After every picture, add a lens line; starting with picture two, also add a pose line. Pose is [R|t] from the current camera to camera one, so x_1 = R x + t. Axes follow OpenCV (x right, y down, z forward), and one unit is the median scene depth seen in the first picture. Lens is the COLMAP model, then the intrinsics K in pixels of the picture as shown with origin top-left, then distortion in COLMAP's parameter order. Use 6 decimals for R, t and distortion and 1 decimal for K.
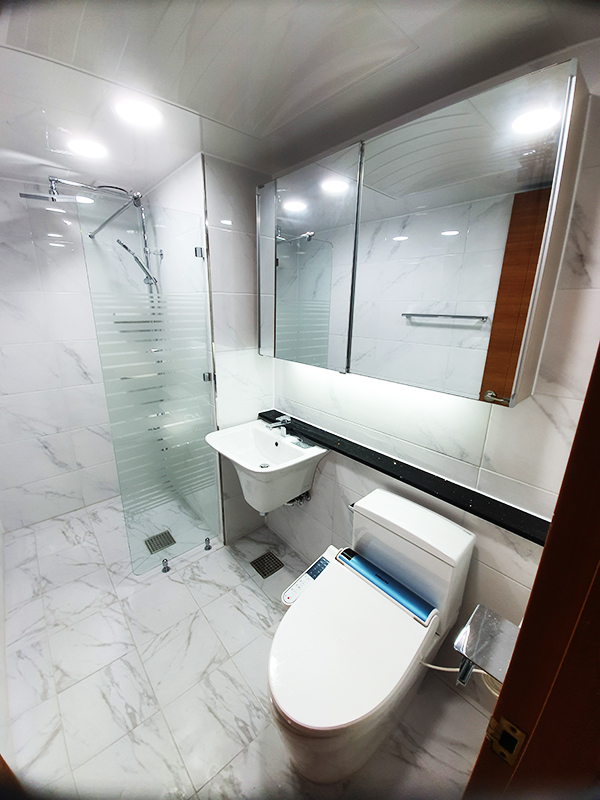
lens RADIAL K [[320.0, 0, 301.9], [0, 320.0, 394.4], [0, 0, 1]] dist [-0.013025, -0.009684]
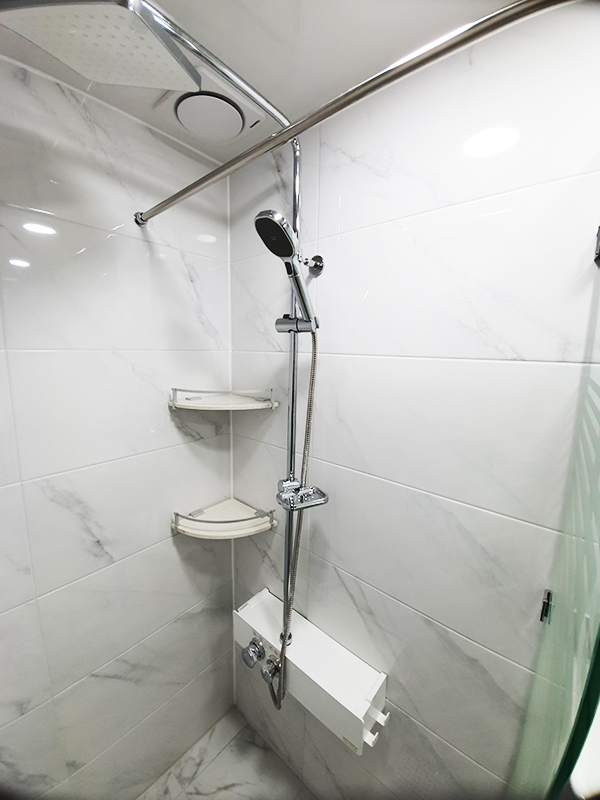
lens RADIAL K [[320.0, 0, 306.9], [0, 320.0, 398.5], [0, 0, 1]] dist [-0.013025, -0.009684]
pose [[0.990392, -0.000378, 0.138287, -0.646258], [0.018754, 0.991125, -0.131606, -0.256128], [-0.137010, 0.132935, 0.981609, 0.745039]]
